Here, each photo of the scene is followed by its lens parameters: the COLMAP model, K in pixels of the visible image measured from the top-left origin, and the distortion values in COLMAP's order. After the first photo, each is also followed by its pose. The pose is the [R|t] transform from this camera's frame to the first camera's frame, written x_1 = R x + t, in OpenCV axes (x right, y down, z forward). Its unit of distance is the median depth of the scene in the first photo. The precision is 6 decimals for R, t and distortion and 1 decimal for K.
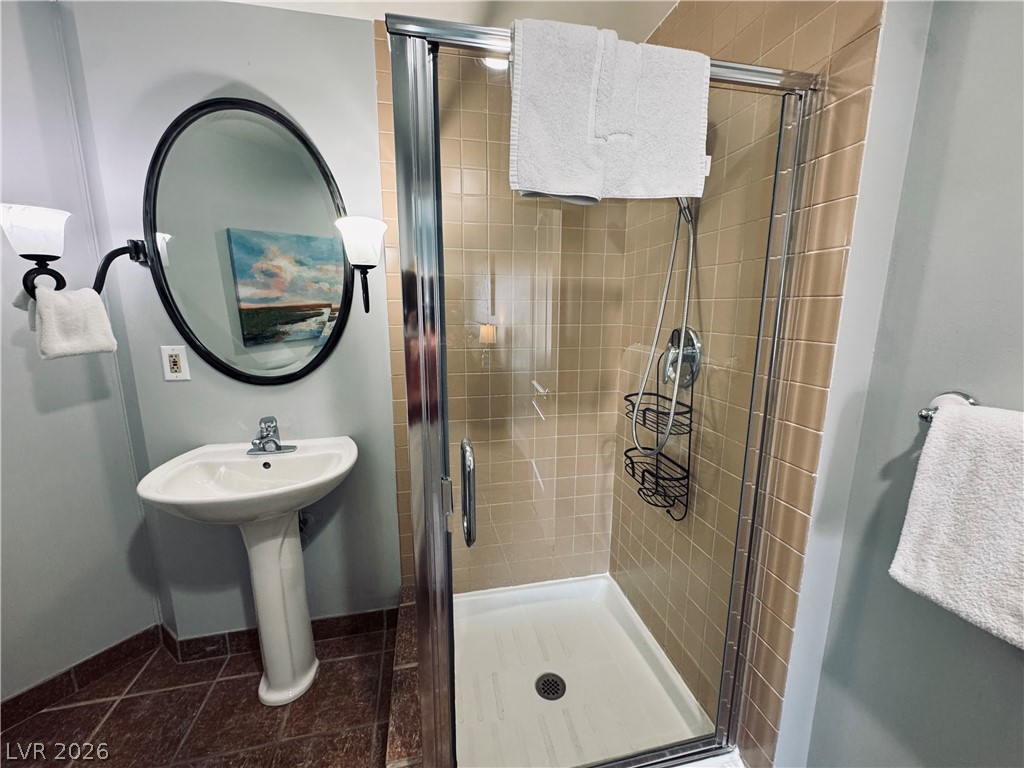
lens RADIAL K [[413.0, 0, 510.9], [0, 413.0, 383.5], [0, 0, 1]] dist [0.001690, -0.000059]
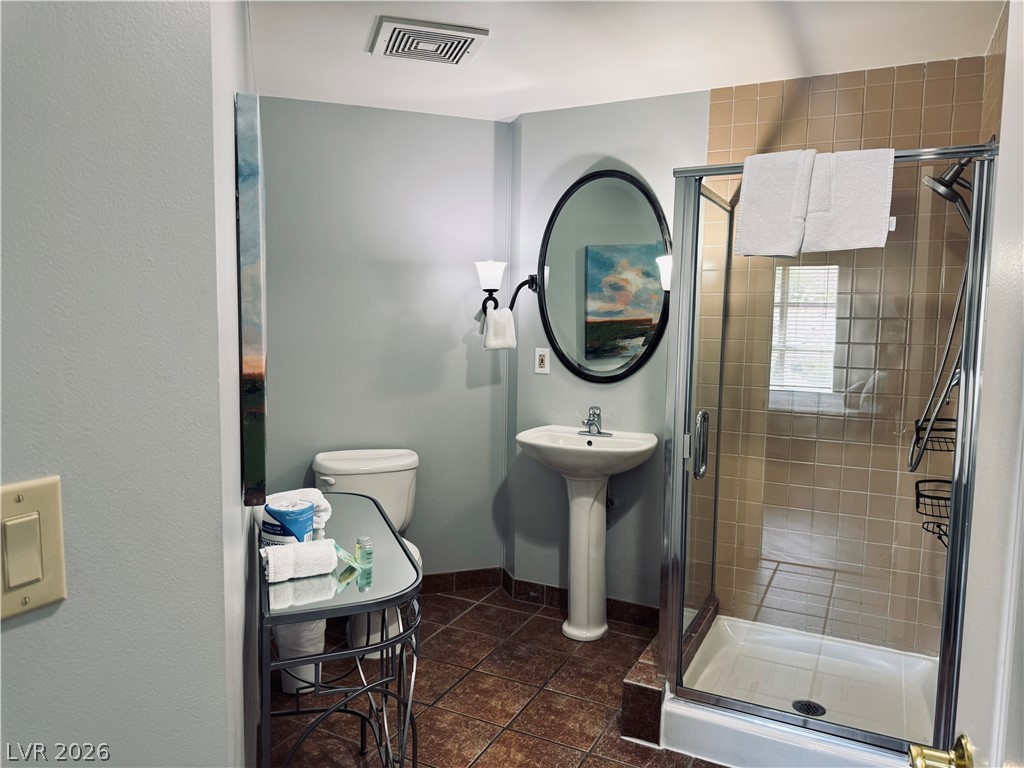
lens RADIAL K [[726.5, 0, 509.2], [0, 726.5, 384.0], [0, 0, 1]] dist [0.058703, -0.069205]
pose [[0.779840, 0.069110, -0.622152, 0.581110], [-0.129101, 0.990277, -0.051820, 0.158968], [0.612521, 0.120731, 0.781180, -0.900015]]
